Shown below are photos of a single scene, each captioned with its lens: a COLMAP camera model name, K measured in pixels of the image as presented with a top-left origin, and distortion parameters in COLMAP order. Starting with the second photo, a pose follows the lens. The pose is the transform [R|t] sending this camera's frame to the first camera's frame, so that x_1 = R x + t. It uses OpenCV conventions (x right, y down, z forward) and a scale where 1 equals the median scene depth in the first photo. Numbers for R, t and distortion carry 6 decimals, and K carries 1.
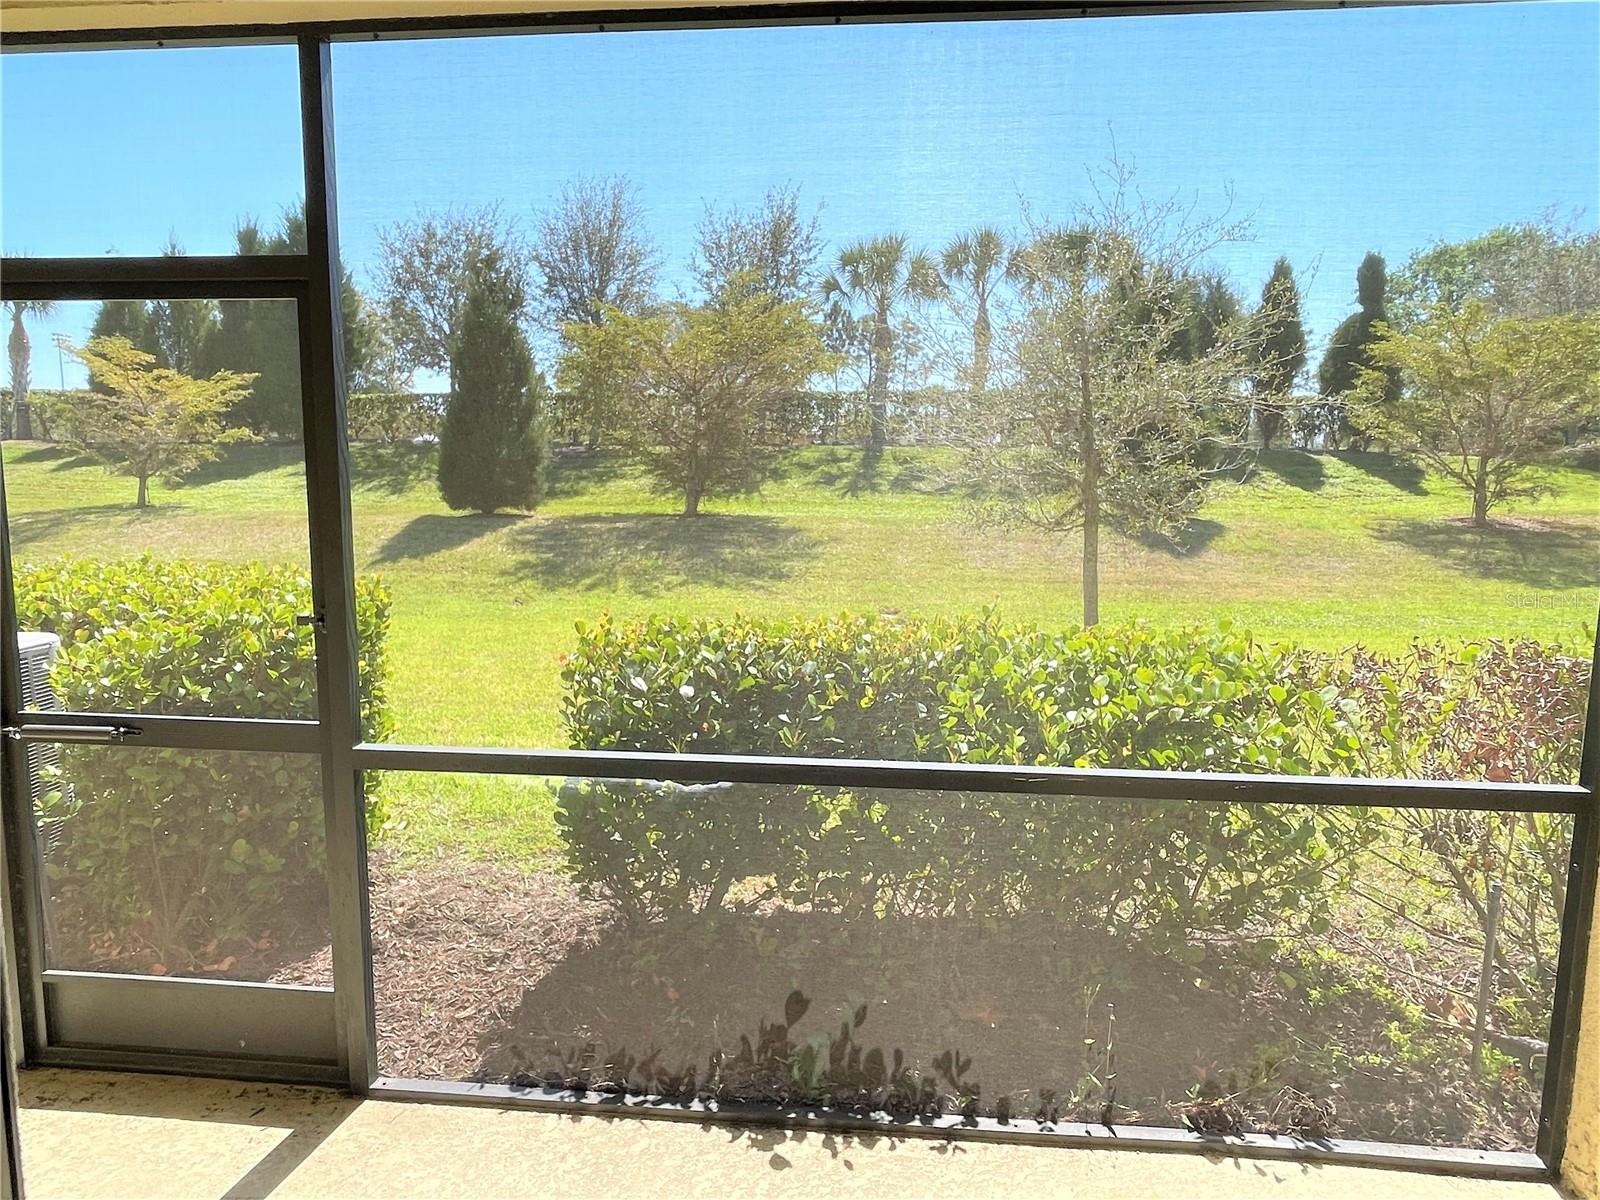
lens RADIAL K [[1046.6, 0, 790.8], [0, 1046.6, 592.9], [0, 0, 1]] dist [-0.004453, 0.003571]
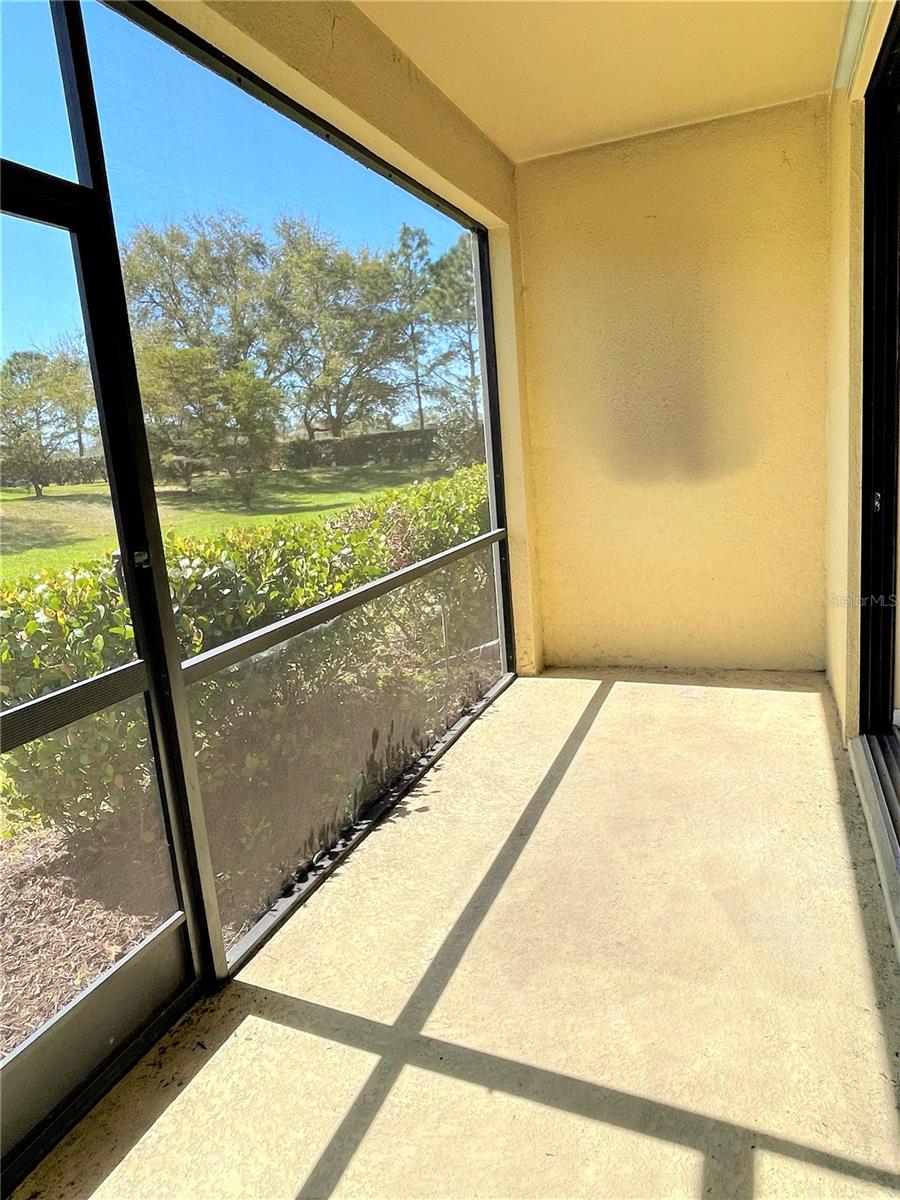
lens RADIAL K [[785.0, 0, 450.1], [0, 785.0, 602.3], [0, 0, 1]] dist [-0.004453, 0.003571]
pose [[0.259889, -0.215000, 0.941399, -1.516371], [0.220645, 0.962329, 0.158867, 0.020203], [-0.940092, 0.166427, 0.297538, 0.668333]]
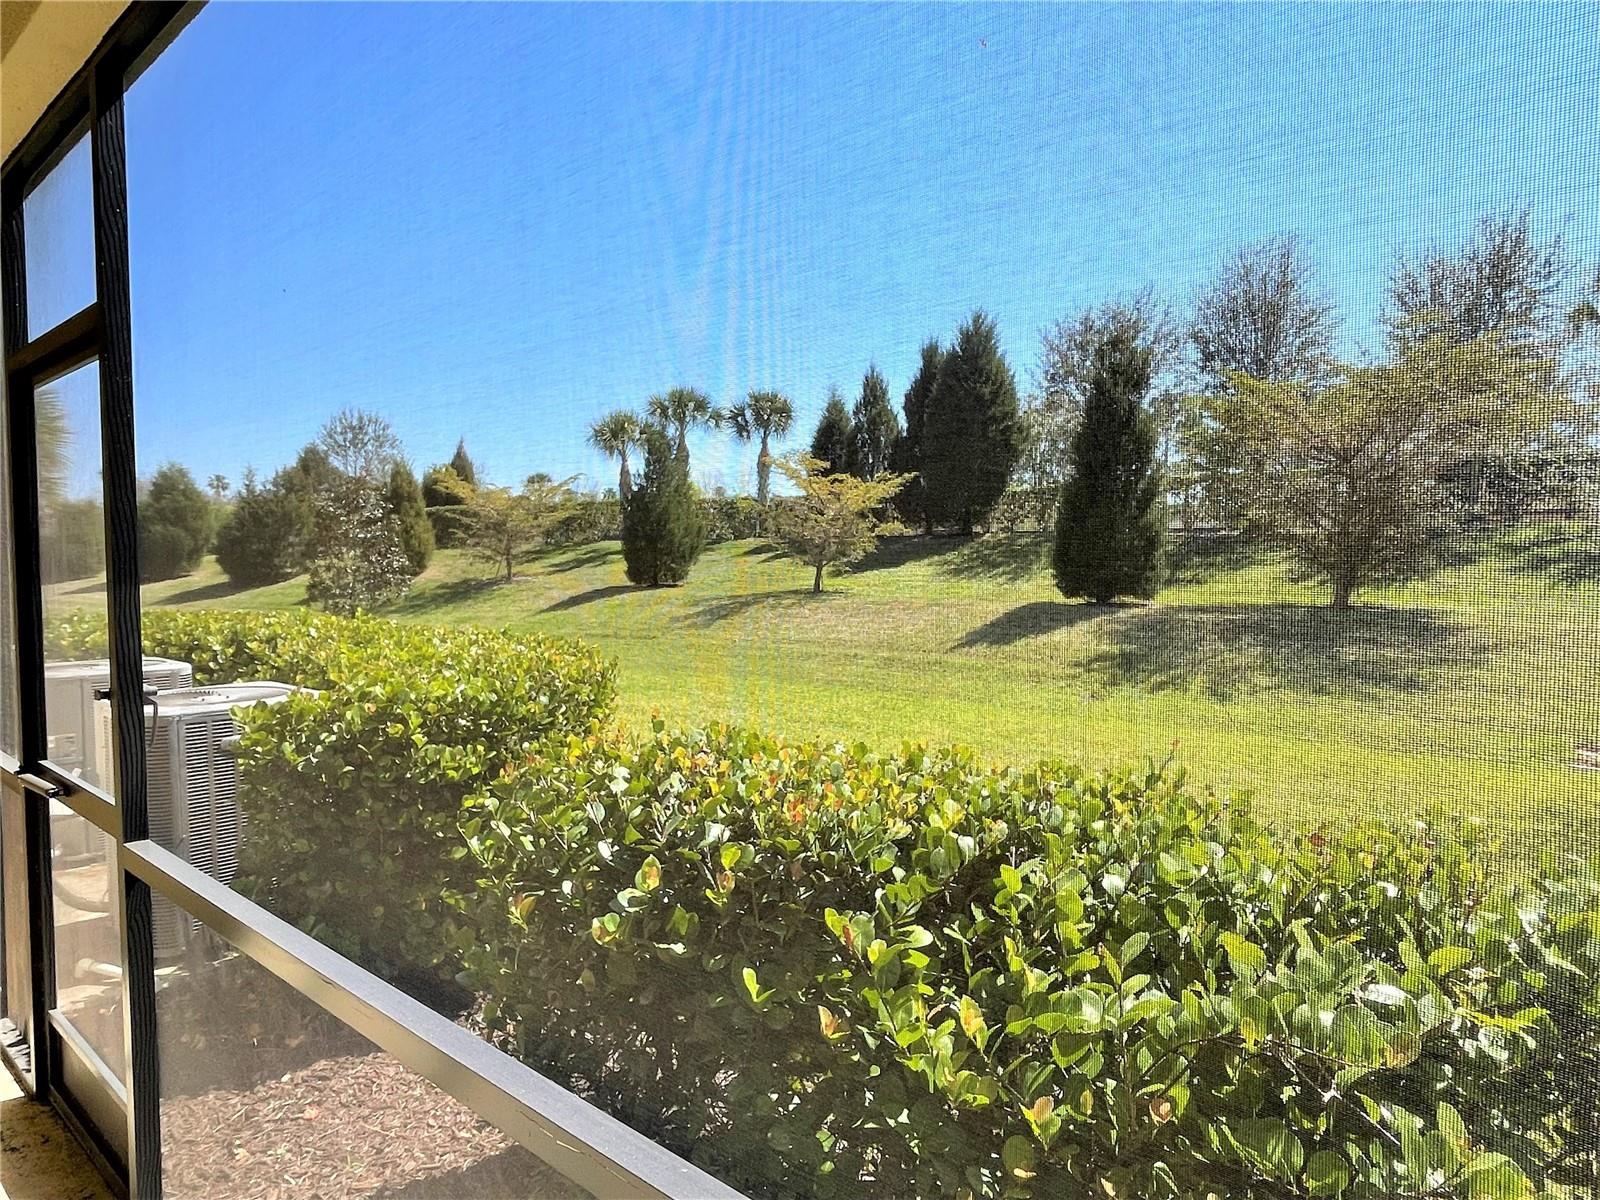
lens RADIAL K [[1046.6, 0, 799.2], [0, 1046.6, 595.3], [0, 0, 1]] dist [-0.004453, 0.003571]
pose [[0.791380, 0.009868, -0.611245, 0.070454], [-0.061280, 0.996114, -0.063257, -0.004273], [0.608245, 0.087517, 0.788910, 0.071069]]
